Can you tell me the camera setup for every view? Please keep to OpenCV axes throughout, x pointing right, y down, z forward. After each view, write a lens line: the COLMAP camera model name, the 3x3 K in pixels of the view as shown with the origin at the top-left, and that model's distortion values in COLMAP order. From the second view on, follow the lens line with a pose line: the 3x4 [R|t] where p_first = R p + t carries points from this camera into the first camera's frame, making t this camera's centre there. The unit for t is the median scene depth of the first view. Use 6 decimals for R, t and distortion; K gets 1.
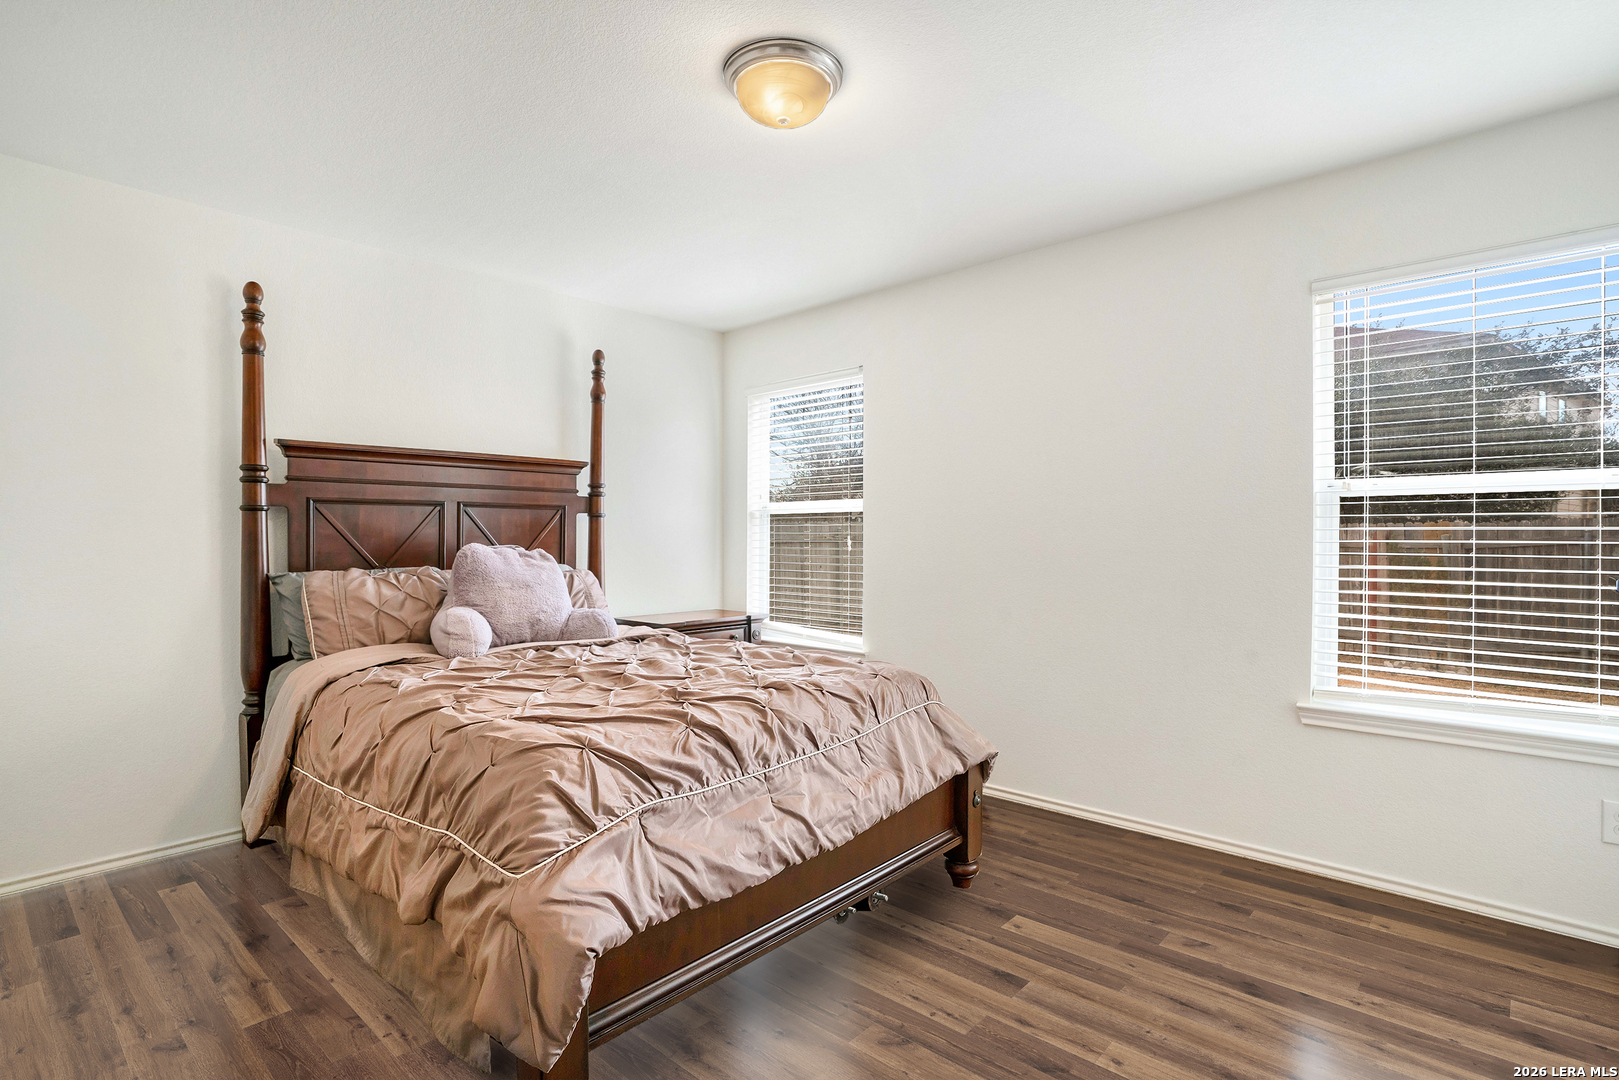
lens RADIAL K [[789.7, 0, 802.8], [0, 789.7, 544.7], [0, 0, 1]] dist [-0.013742, 0.003801]
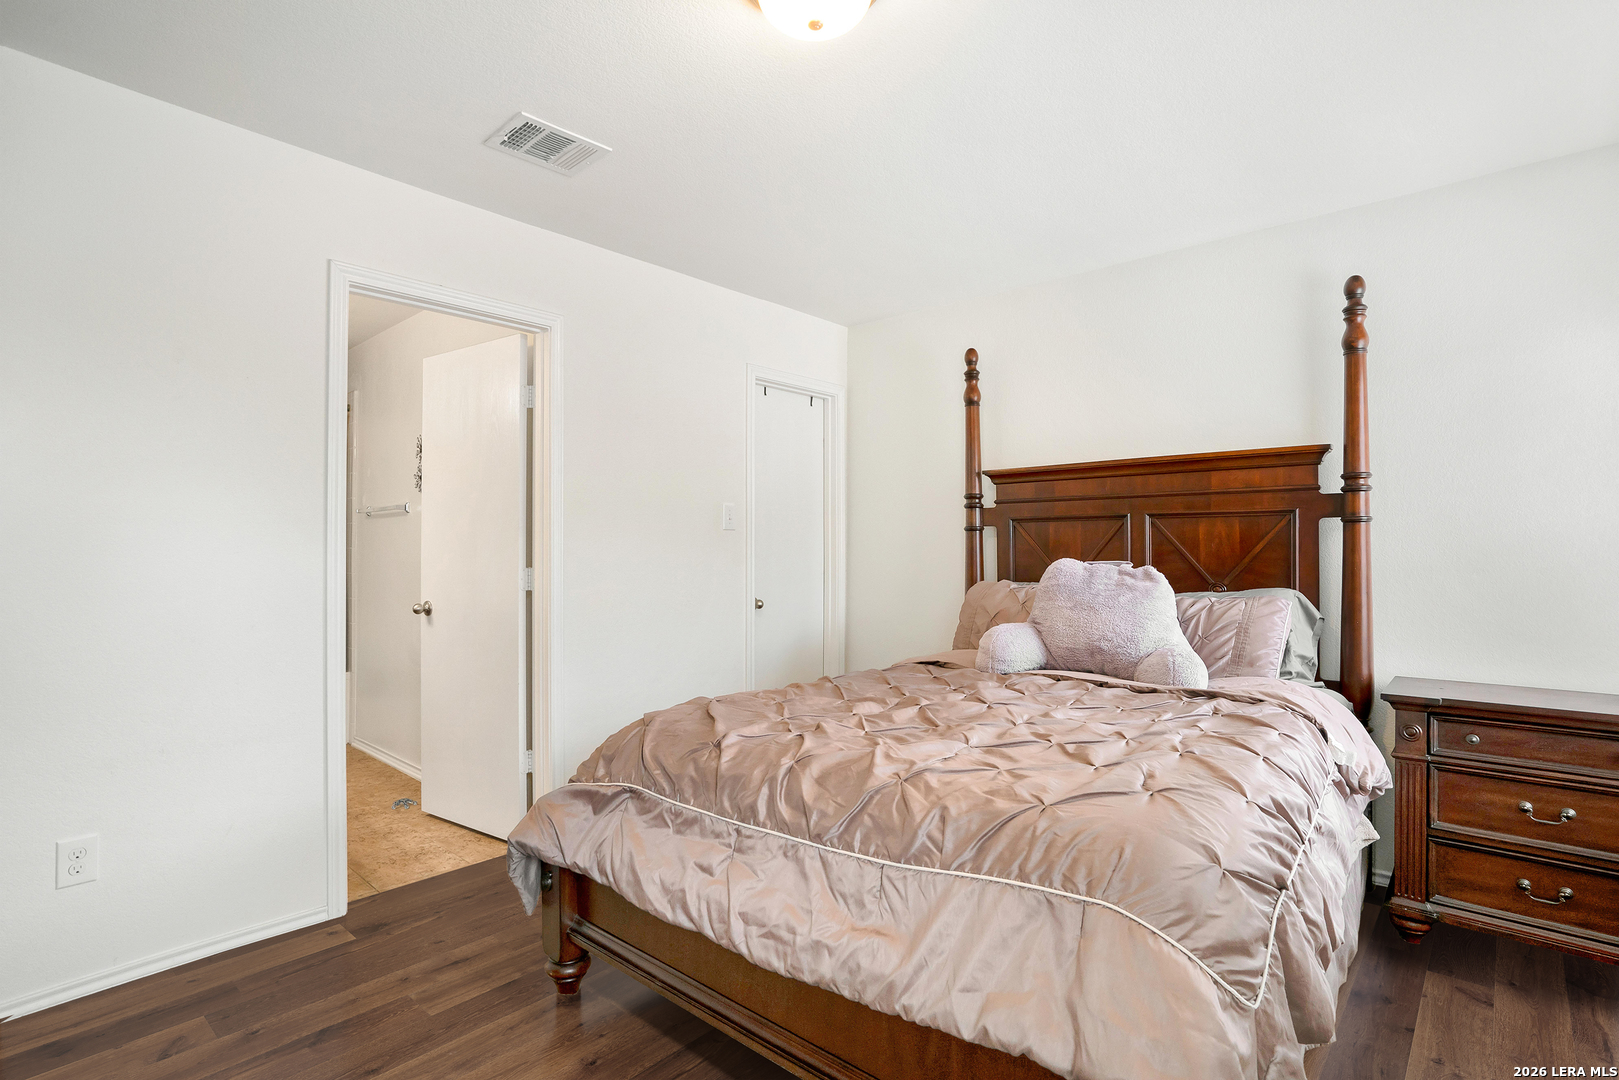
lens RADIAL K [[789.7, 0, 804.6], [0, 789.7, 536.7], [0, 0, 1]] dist [-0.013742, 0.003801]
pose [[0.010138, -0.012957, -0.999865, 0.527505], [-0.006359, 0.999895, -0.013022, -0.014238], [0.999928, 0.006490, 0.010055, 0.671369]]
